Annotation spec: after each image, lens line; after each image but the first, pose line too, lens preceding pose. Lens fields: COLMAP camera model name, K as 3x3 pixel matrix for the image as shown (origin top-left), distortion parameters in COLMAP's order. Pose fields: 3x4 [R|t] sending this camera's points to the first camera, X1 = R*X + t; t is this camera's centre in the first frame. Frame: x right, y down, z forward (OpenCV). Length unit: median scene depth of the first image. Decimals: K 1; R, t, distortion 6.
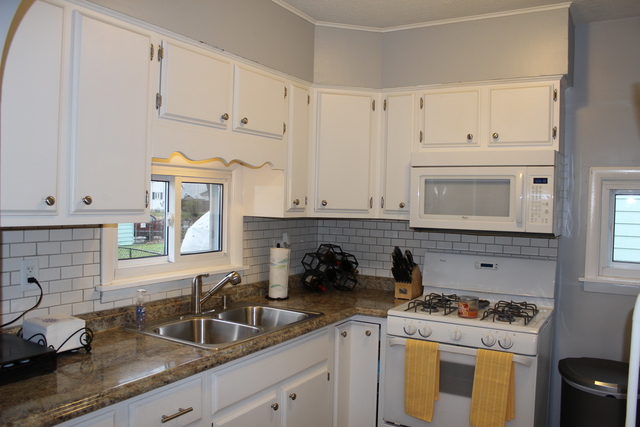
lens RADIAL K [[539.7, 0, 320.0], [0, 539.7, 213.5], [0, 0, 1]] dist [-0.120642, 0.001988]
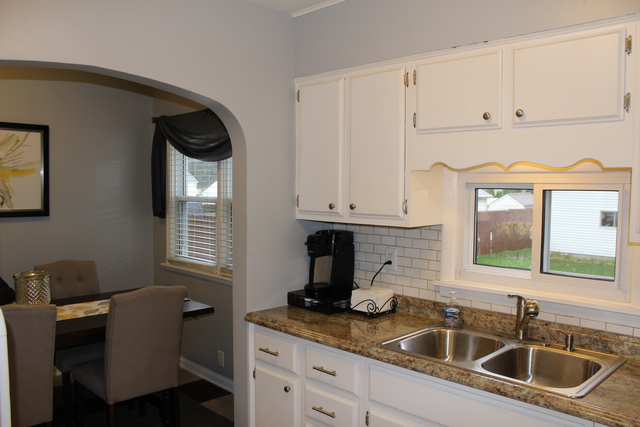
lens RADIAL K [[539.7, 0, 320.0], [0, 539.7, 213.5], [0, 0, 1]] dist [-0.120642, 0.001988]
pose [[-0.237569, 0.028782, -0.970944, 0.821233], [-0.040201, 0.998413, 0.039433, -0.050319], [0.970538, 0.048401, -0.236035, 1.035806]]
